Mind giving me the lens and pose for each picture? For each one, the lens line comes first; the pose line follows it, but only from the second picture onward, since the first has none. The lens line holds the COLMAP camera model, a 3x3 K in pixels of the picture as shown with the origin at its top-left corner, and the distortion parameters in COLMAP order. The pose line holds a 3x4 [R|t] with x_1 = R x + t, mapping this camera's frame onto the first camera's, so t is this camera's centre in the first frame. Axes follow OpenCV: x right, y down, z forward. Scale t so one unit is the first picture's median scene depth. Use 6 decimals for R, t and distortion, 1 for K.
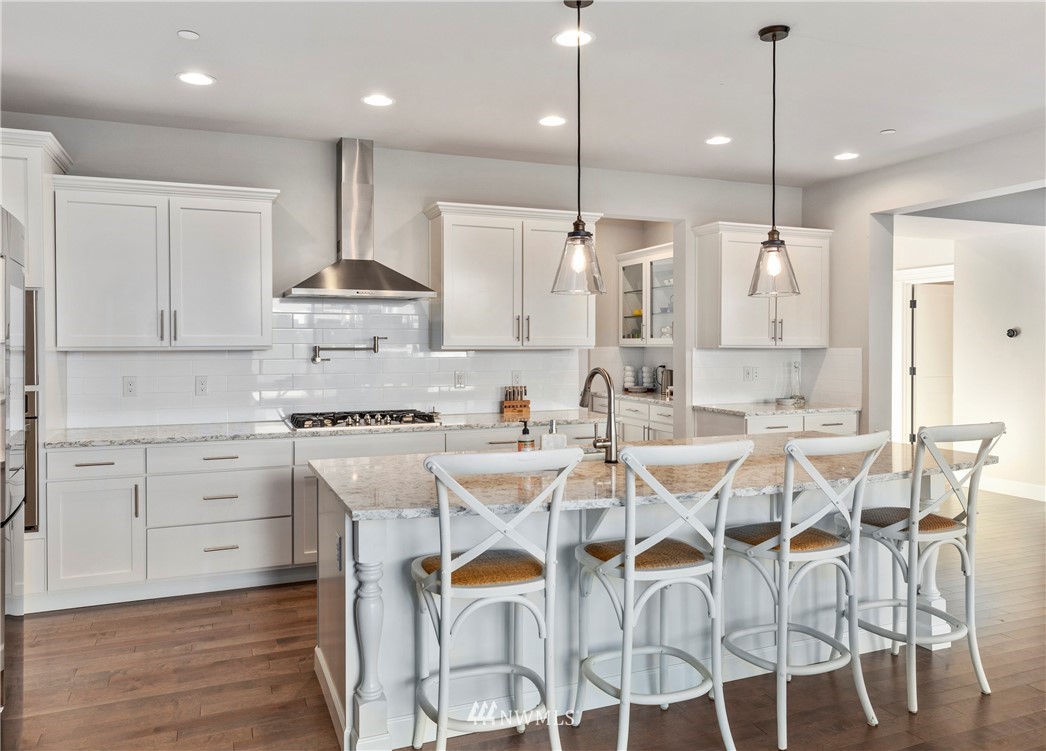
lens RADIAL K [[768.8, 0, 520.4], [0, 768.8, 359.3], [0, 0, 1]] dist [0.000643, 0.000156]
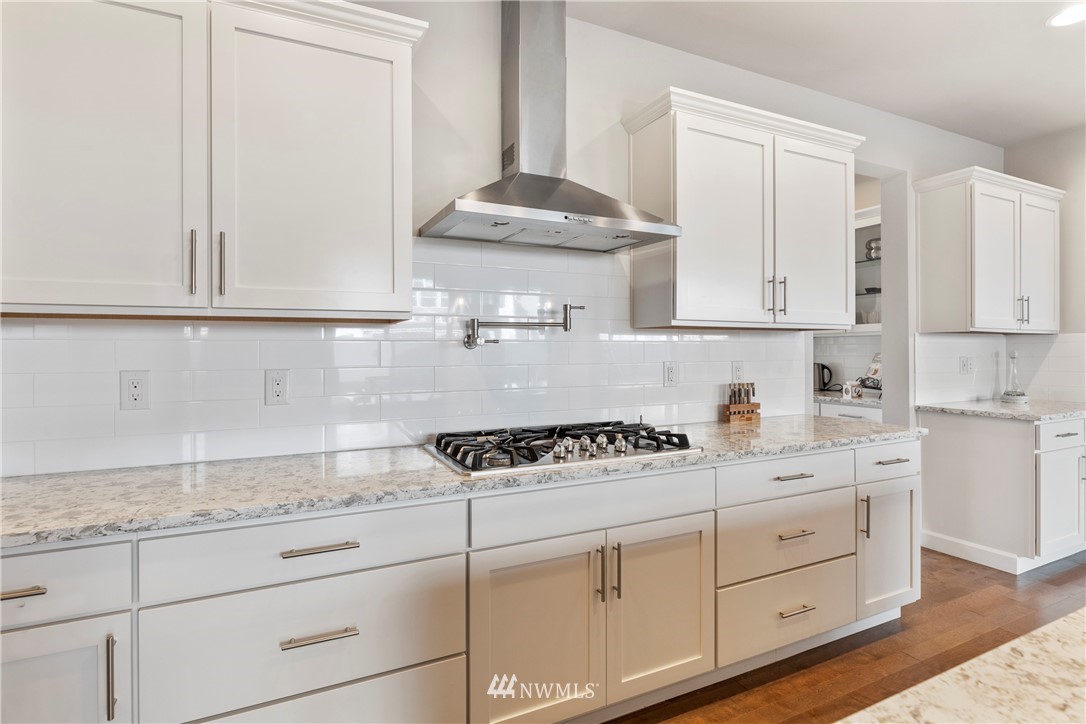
lens RADIAL K [[546.6, 0, 549.1], [0, 546.6, 353.0], [0, 0, 1]] dist [-0.006167, -0.000927]
pose [[0.997473, -0.003943, 0.070933, -0.235586], [0.005263, 0.999816, -0.018428, 0.017302], [-0.070847, 0.018754, 0.997311, 0.567015]]
